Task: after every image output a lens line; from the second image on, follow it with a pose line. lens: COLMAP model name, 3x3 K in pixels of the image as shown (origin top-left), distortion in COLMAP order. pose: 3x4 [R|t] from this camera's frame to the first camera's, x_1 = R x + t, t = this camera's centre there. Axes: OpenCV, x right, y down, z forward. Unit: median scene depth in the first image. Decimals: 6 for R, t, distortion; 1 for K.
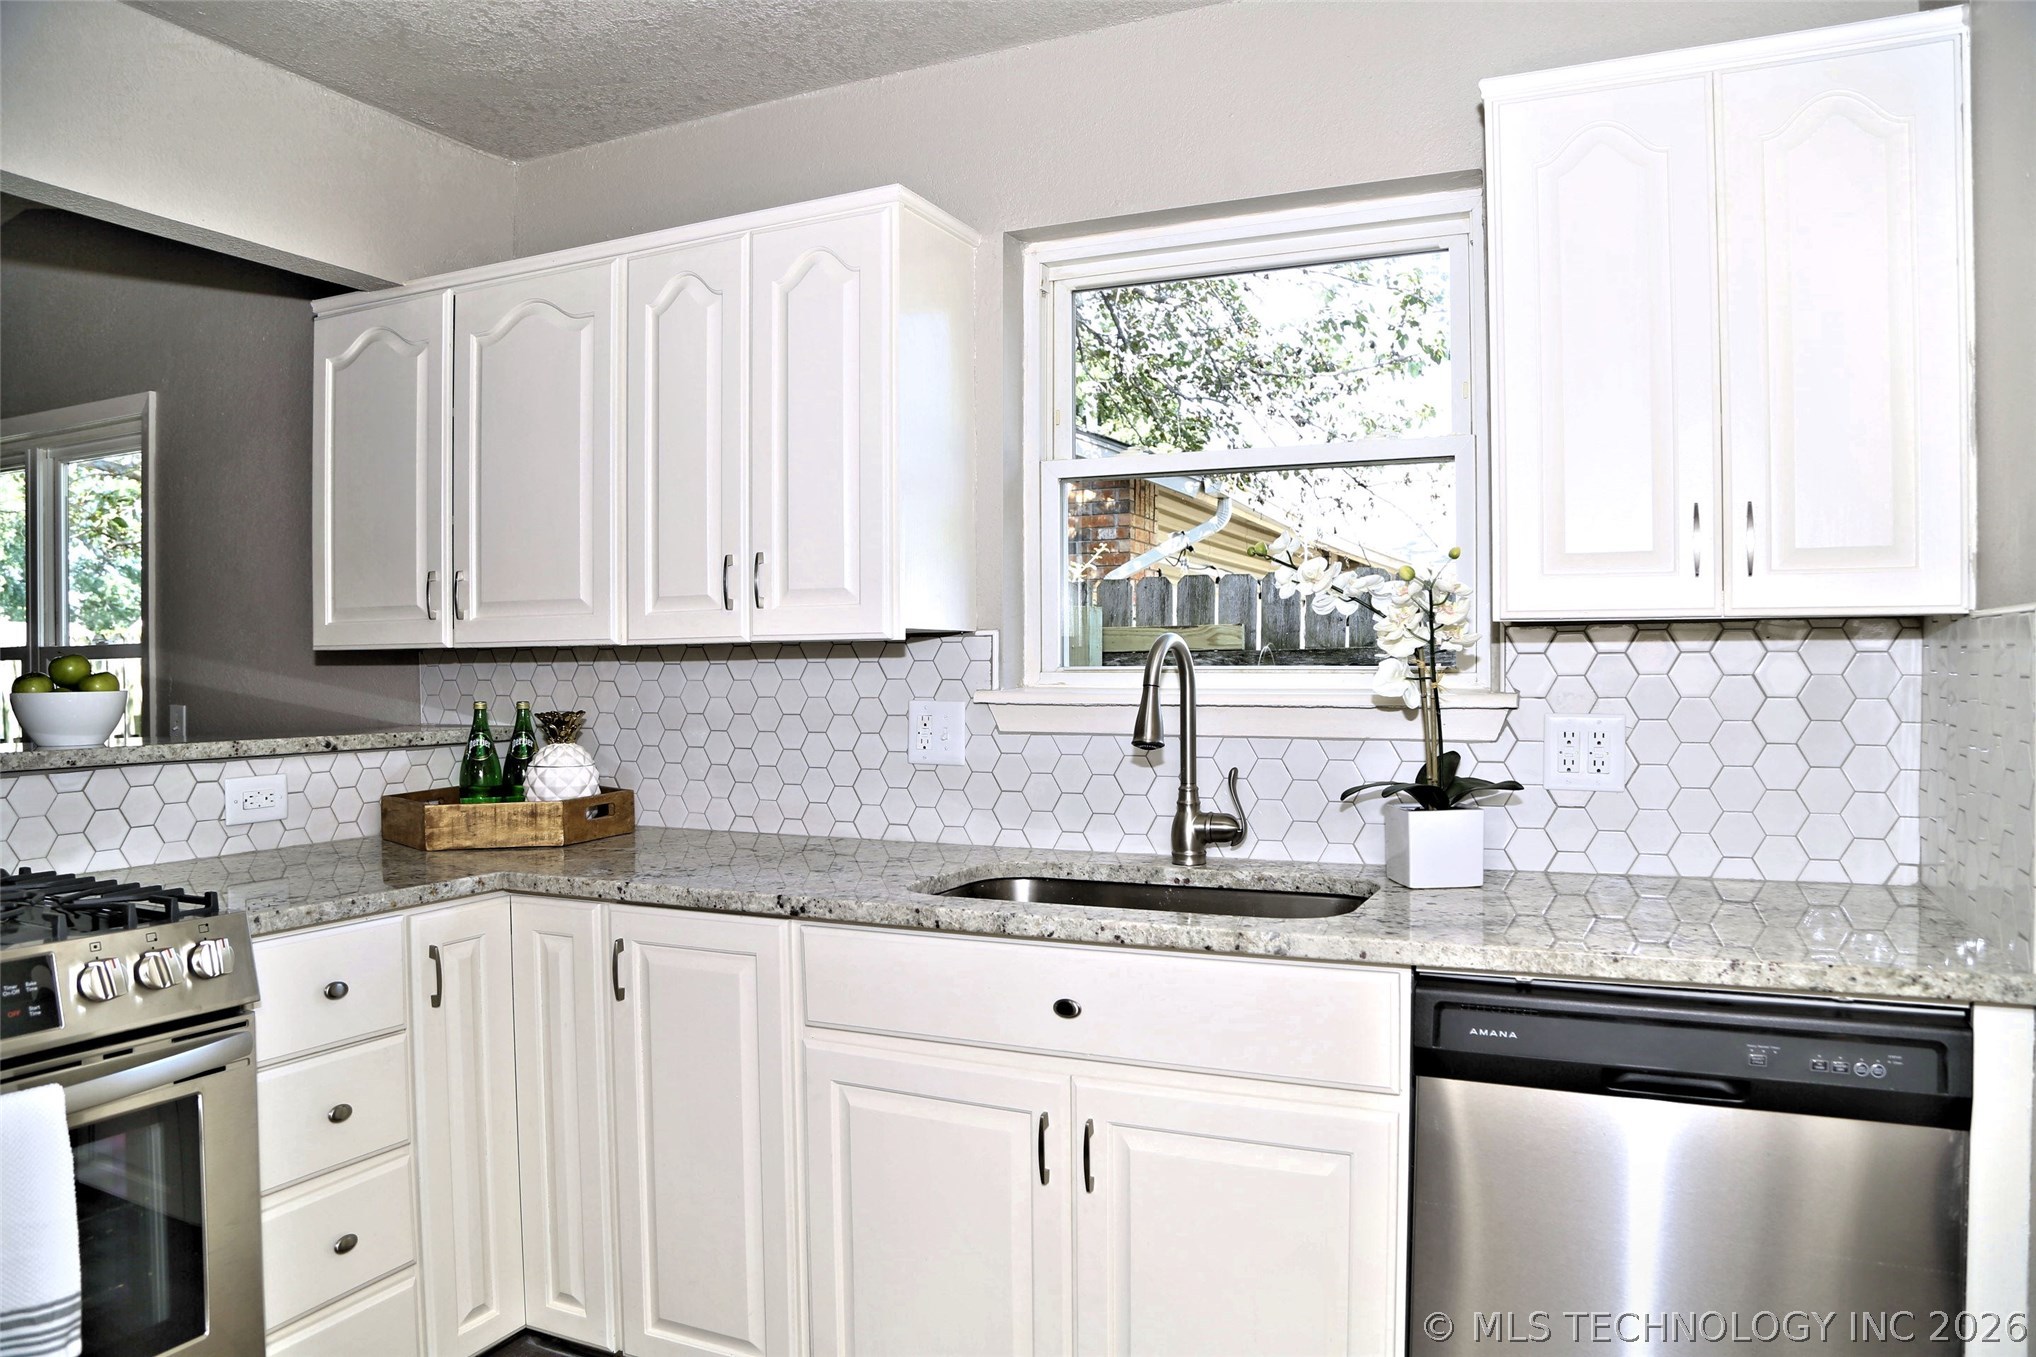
lens RADIAL K [[1377.6, 0, 1023.5], [0, 1377.6, 687.5], [0, 0, 1]] dist [-0.134827, 0.078307]
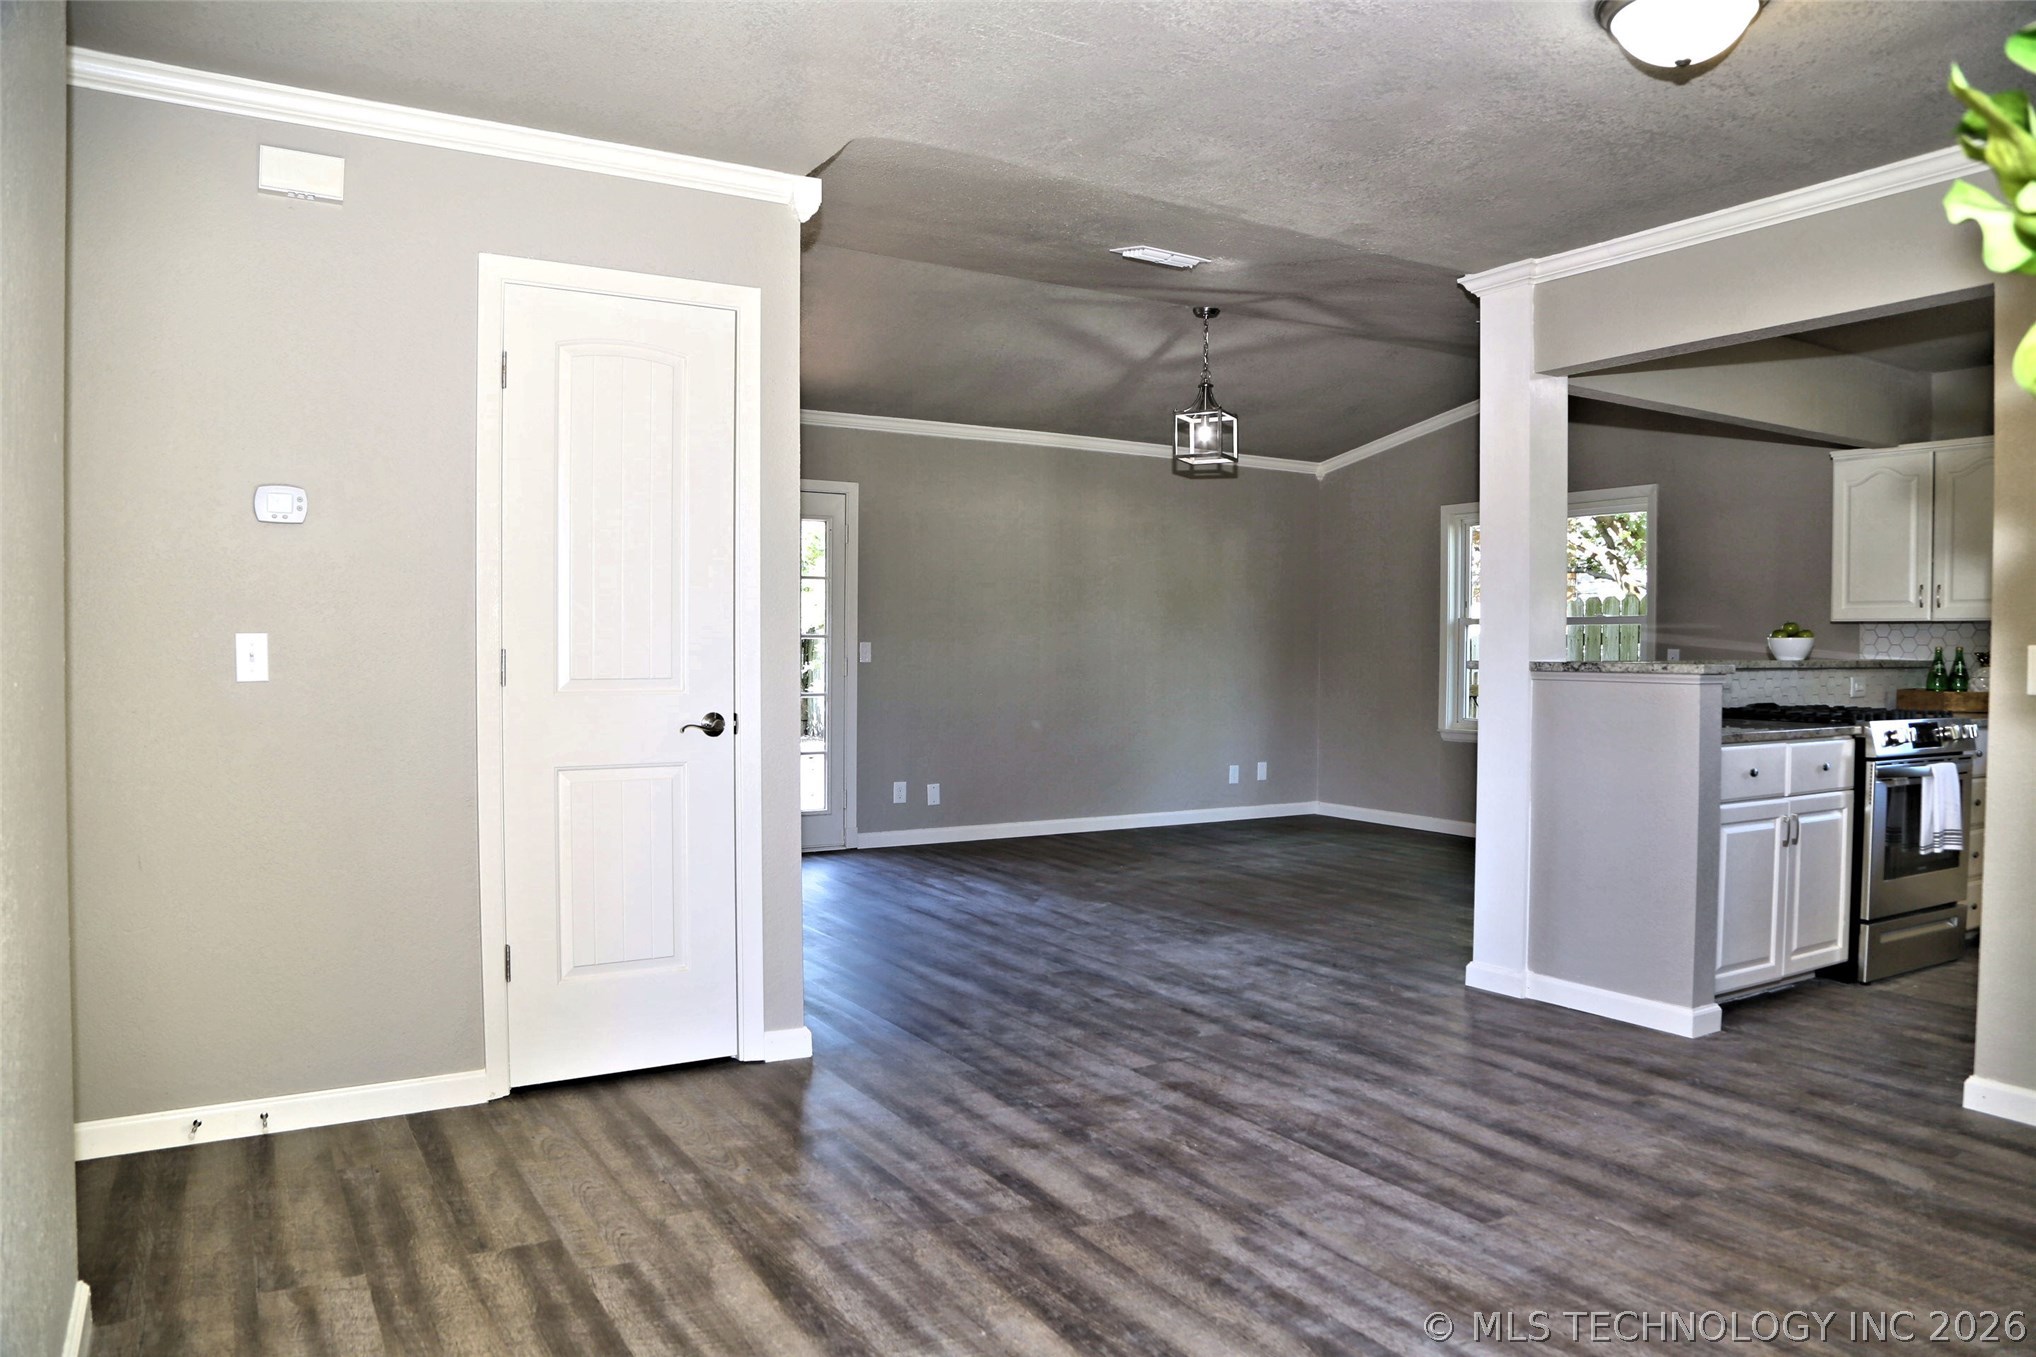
lens RADIAL K [[1377.6, 0, 1023.5], [0, 1377.6, 687.5], [0, 0, 1]] dist [-0.134827, 0.078307]
pose [[0.837056, 0.027538, -0.546424, -0.574471], [-0.017837, 0.999575, 0.023050, 0.062033], [0.546827, -0.009548, 0.837191, -1.776473]]
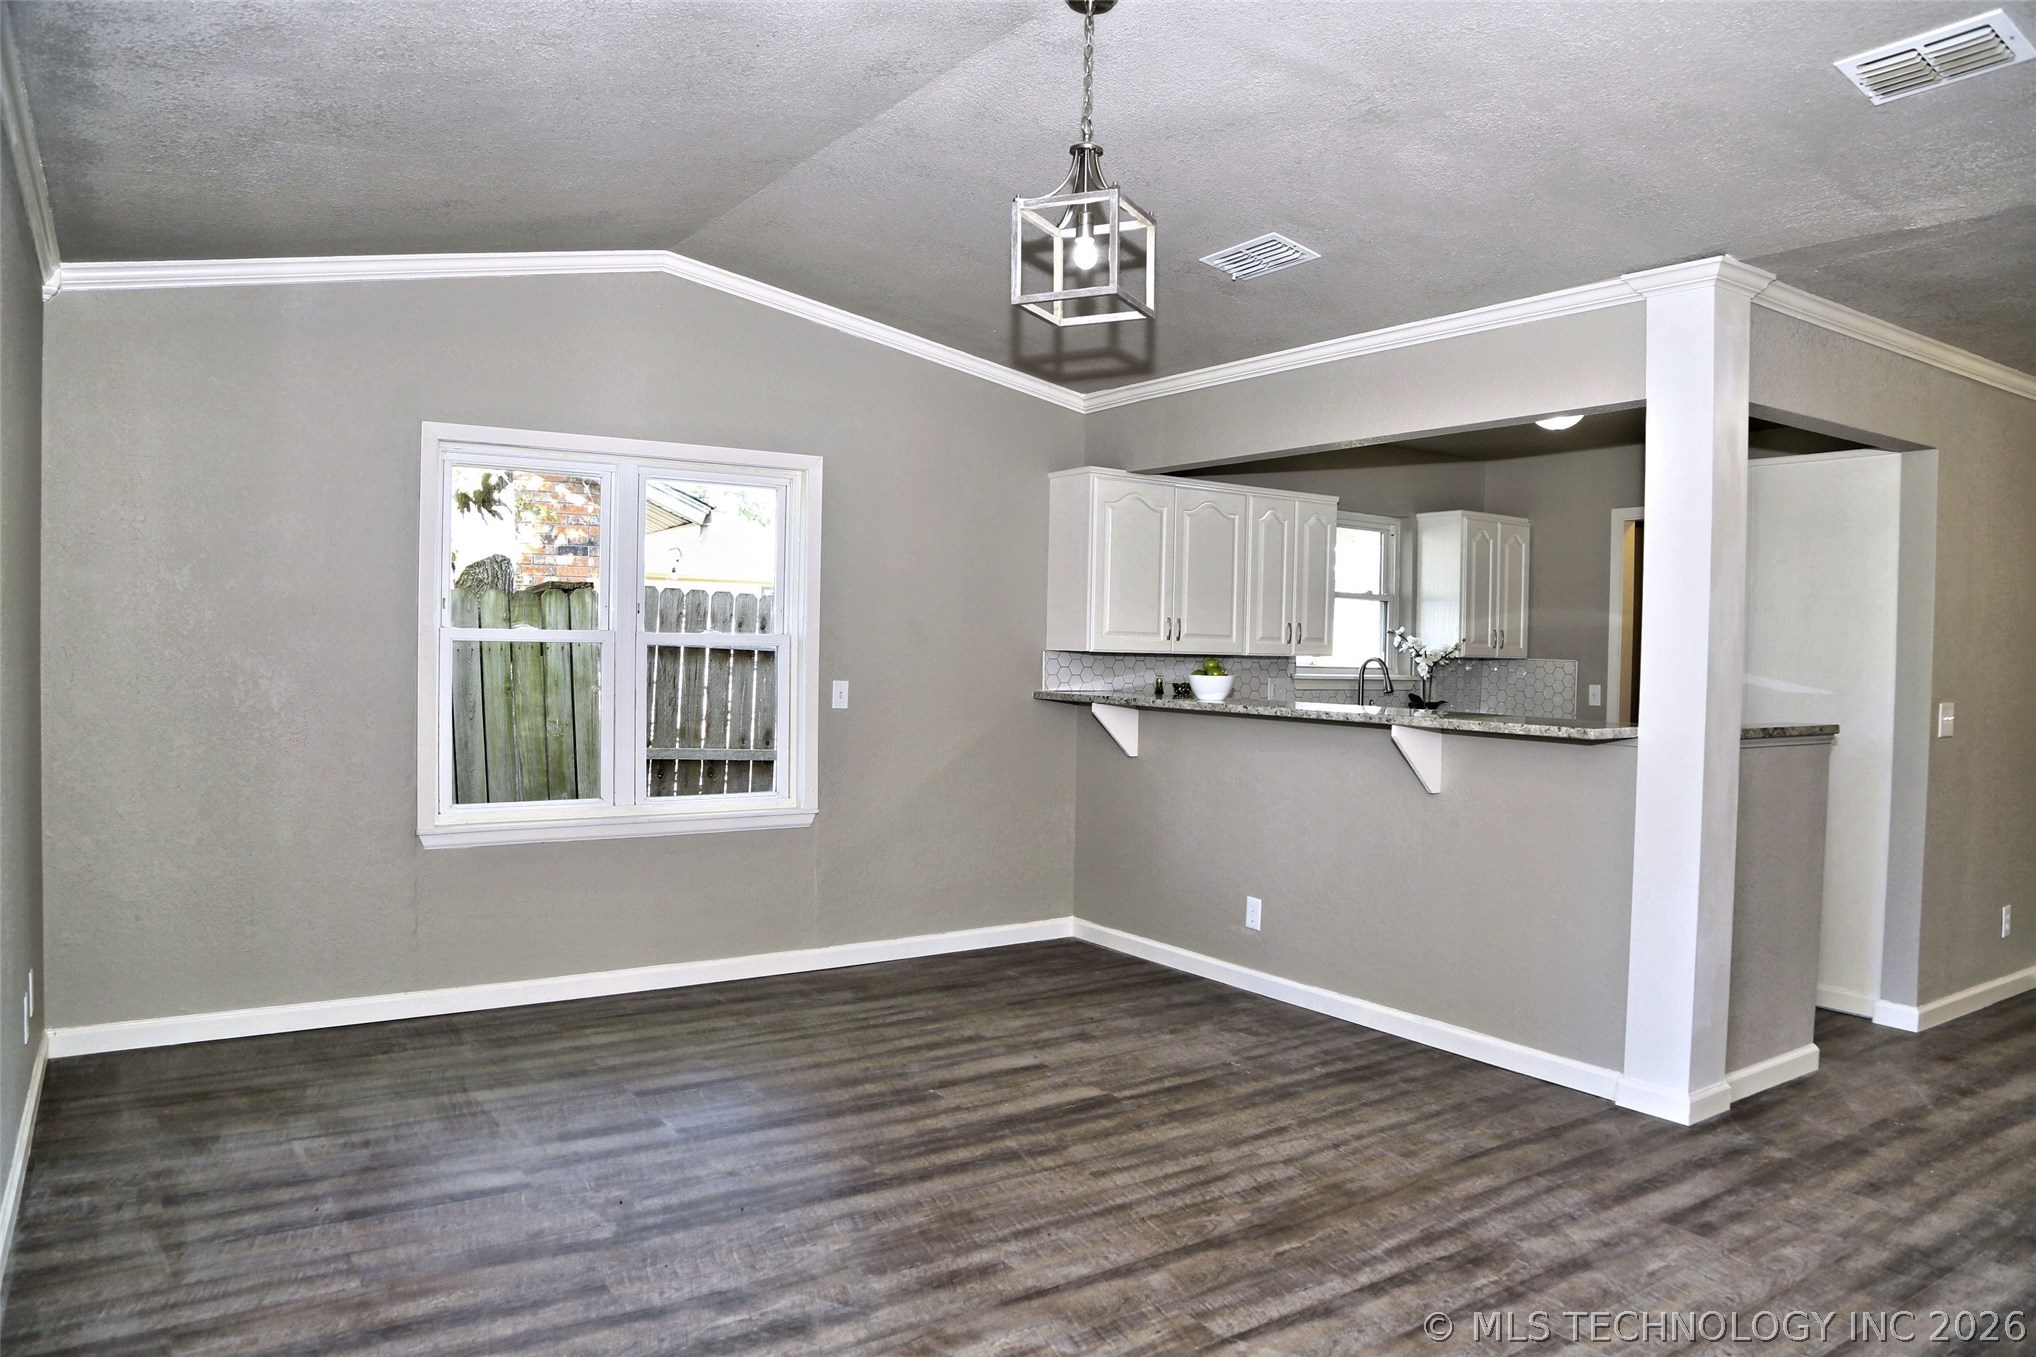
lens RADIAL K [[1371.3, 0, 1021.8], [0, 1371.3, 685.9], [0, 0, 1]] dist [-0.129718, 0.071507]
pose [[0.508212, -0.008344, 0.861192, -2.861613], [-0.009498, 0.999838, 0.015292, -0.011775], [-0.861180, -0.015951, 0.508050, 0.119928]]
